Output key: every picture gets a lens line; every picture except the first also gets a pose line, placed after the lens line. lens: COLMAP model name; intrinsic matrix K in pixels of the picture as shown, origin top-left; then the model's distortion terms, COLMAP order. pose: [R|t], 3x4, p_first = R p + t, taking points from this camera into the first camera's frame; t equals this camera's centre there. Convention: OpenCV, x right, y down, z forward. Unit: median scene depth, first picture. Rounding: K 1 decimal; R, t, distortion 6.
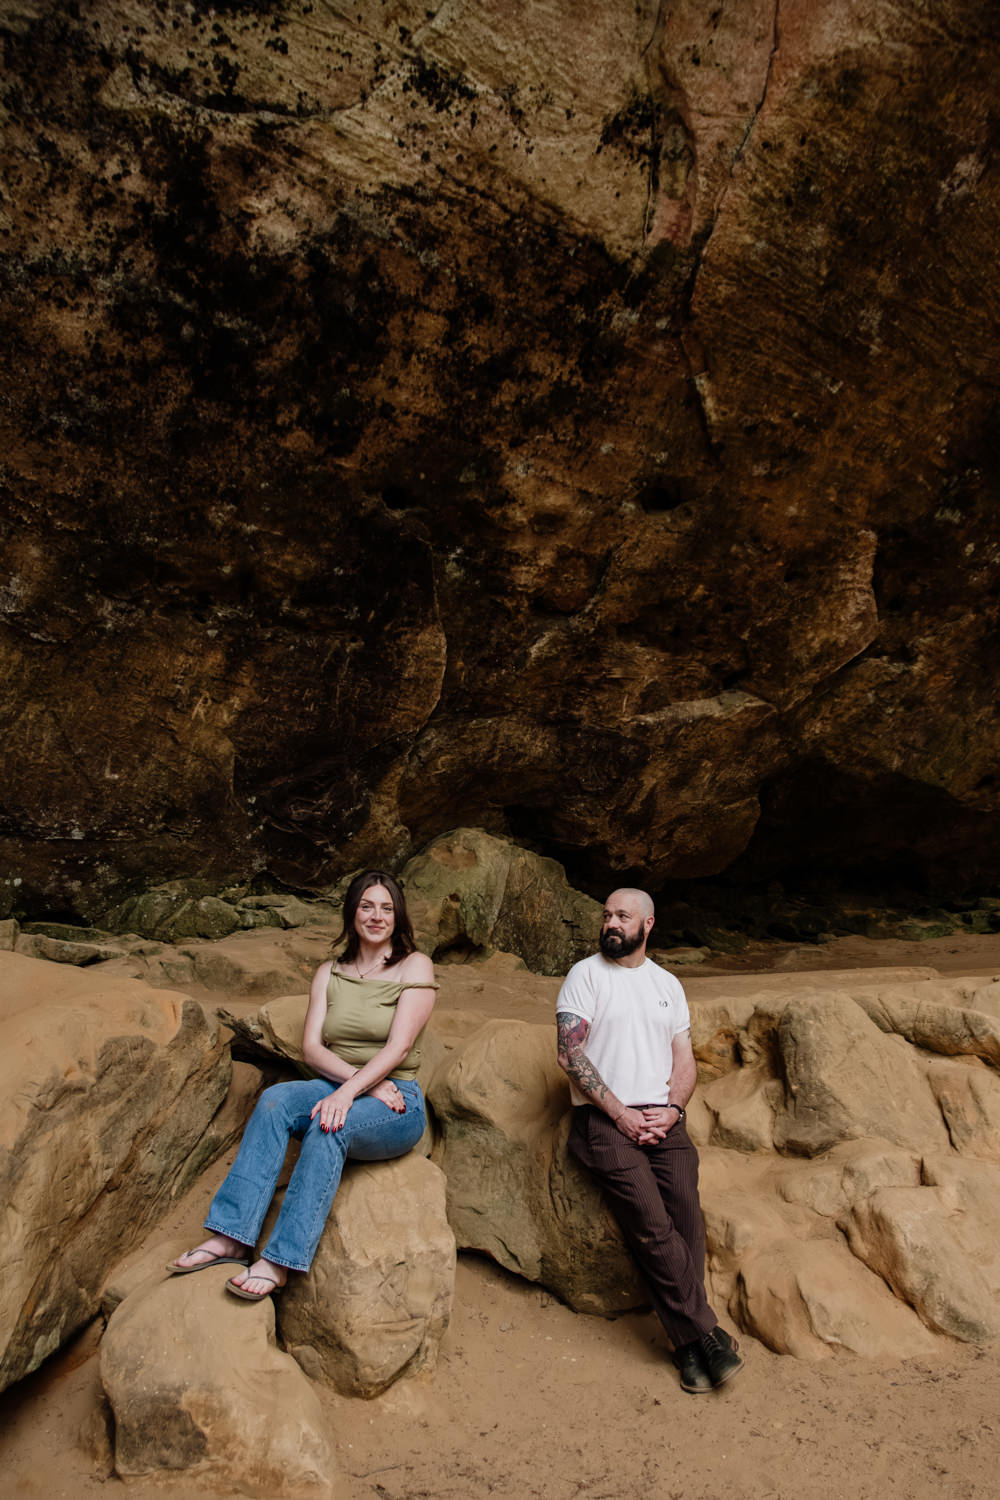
lens RADIAL K [[1157.3, 0, 512.6], [0, 1157.3, 805.3], [0, 0, 1]] dist [-0.162363, 0.101408]
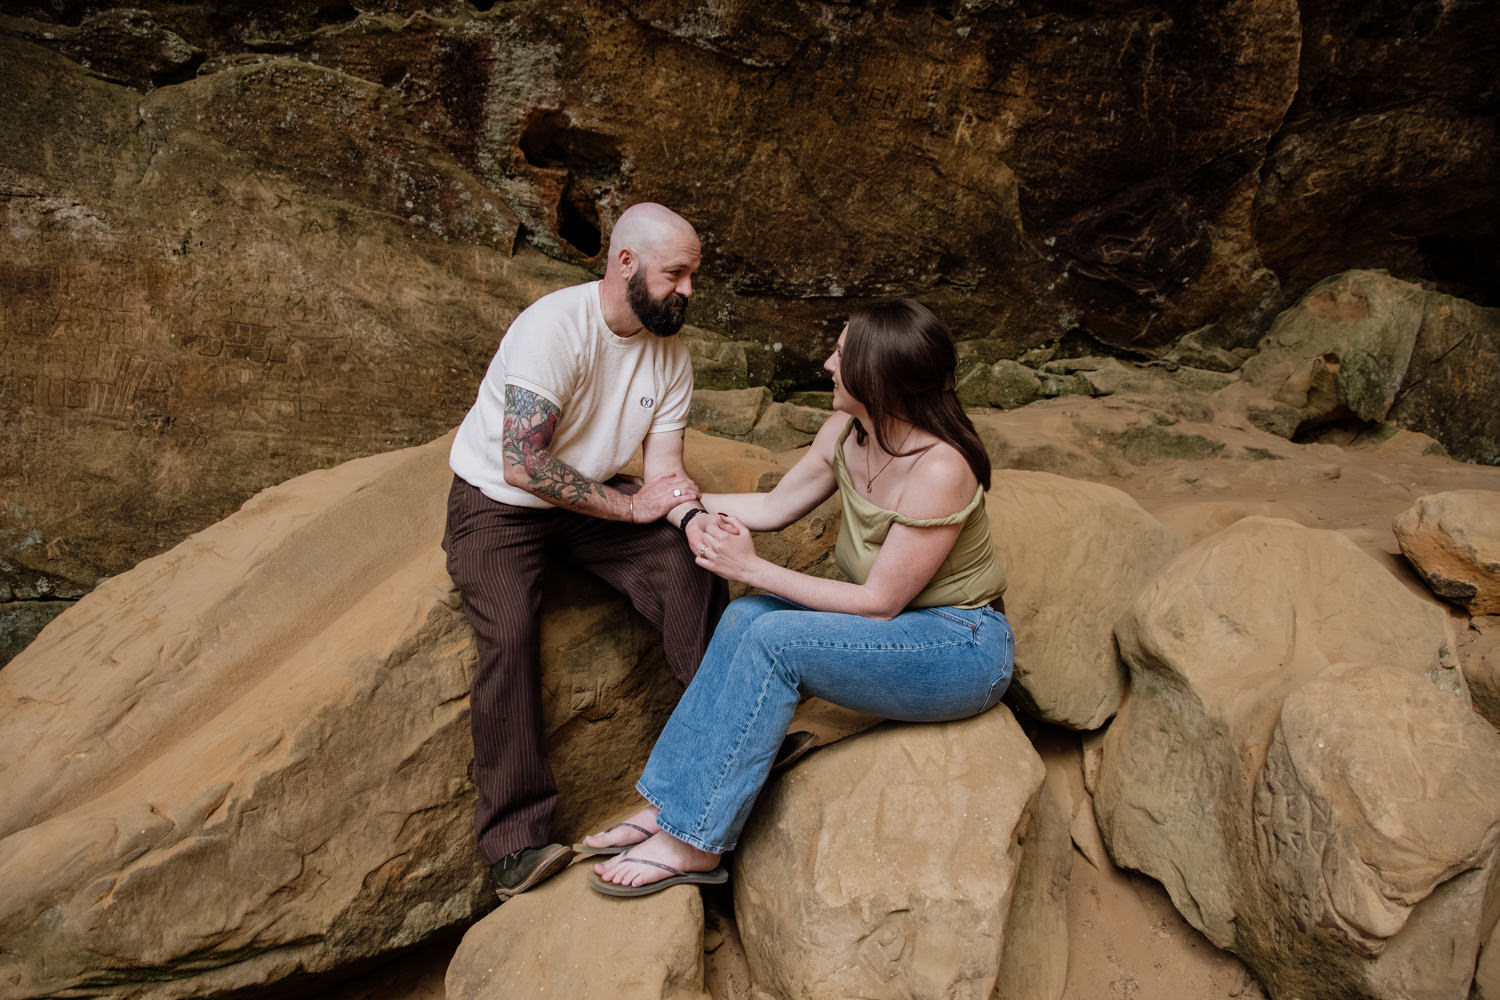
lens RADIAL K [[1157.3, 0, 698.0], [0, 1157.3, 479.6], [0, 0, 1]] dist [-0.162363, 0.101408]
pose [[0.801796, 0.036763, -0.596466, 0.064162], [0.062587, 0.987451, 0.144993, 0.031773], [0.594312, -0.153586, 0.789434, 0.188690]]
